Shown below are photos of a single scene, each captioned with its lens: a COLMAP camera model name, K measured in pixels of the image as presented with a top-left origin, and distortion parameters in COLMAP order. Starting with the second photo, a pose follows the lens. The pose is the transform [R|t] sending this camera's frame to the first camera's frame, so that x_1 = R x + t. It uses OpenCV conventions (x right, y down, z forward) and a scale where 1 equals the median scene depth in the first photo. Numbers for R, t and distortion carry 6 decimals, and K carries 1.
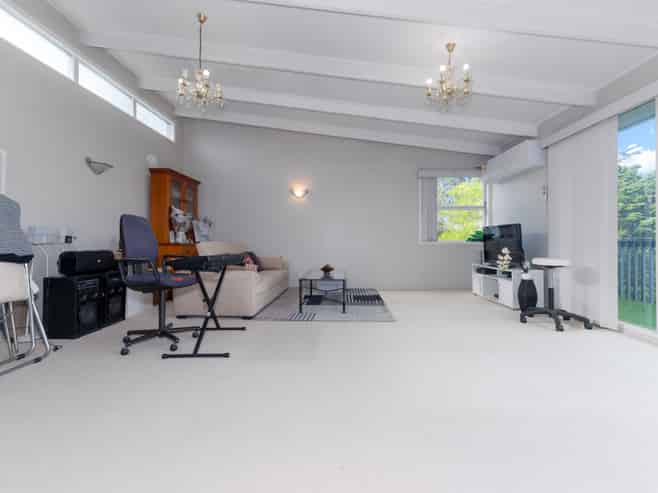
lens RADIAL K [[297.0, 0, 332.4], [0, 297.0, 244.1], [0, 0, 1]] dist [0.000509, -0.000063]
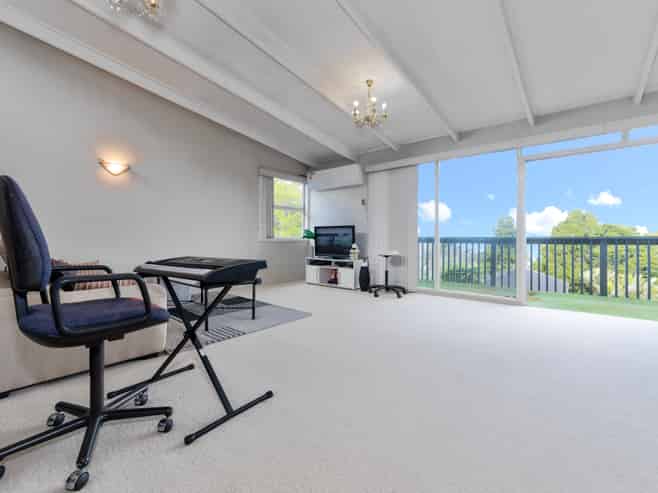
lens RADIAL K [[297.0, 0, 332.4], [0, 297.0, 244.1], [0, 0, 1]] dist [0.000509, -0.000063]
pose [[0.621001, -0.013510, 0.783693, -0.431689], [0.000610, 0.999859, 0.016754, -0.006525], [-0.783809, -0.009927, 0.620922, 0.218192]]
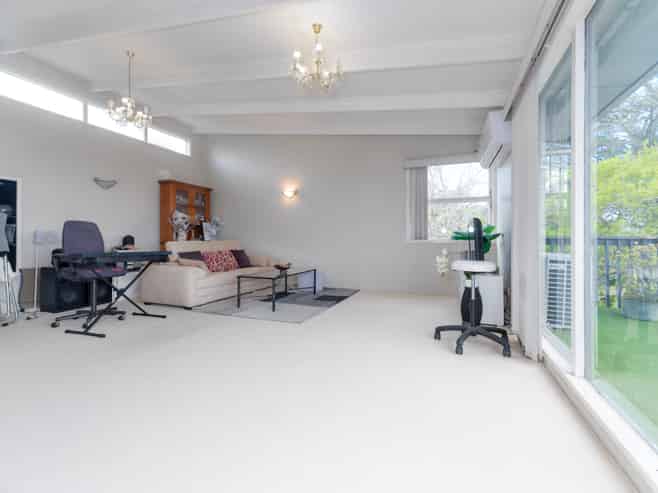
lens RADIAL K [[294.1, 0, 329.5], [0, 294.1, 242.2], [0, 0, 1]] dist [0.002413, 0.000291]
pose [[0.938495, -0.000670, -0.345293, 0.473429], [0.001194, 0.999998, 0.001304, -0.003130], [0.345291, -0.001636, 0.938494, 0.103394]]
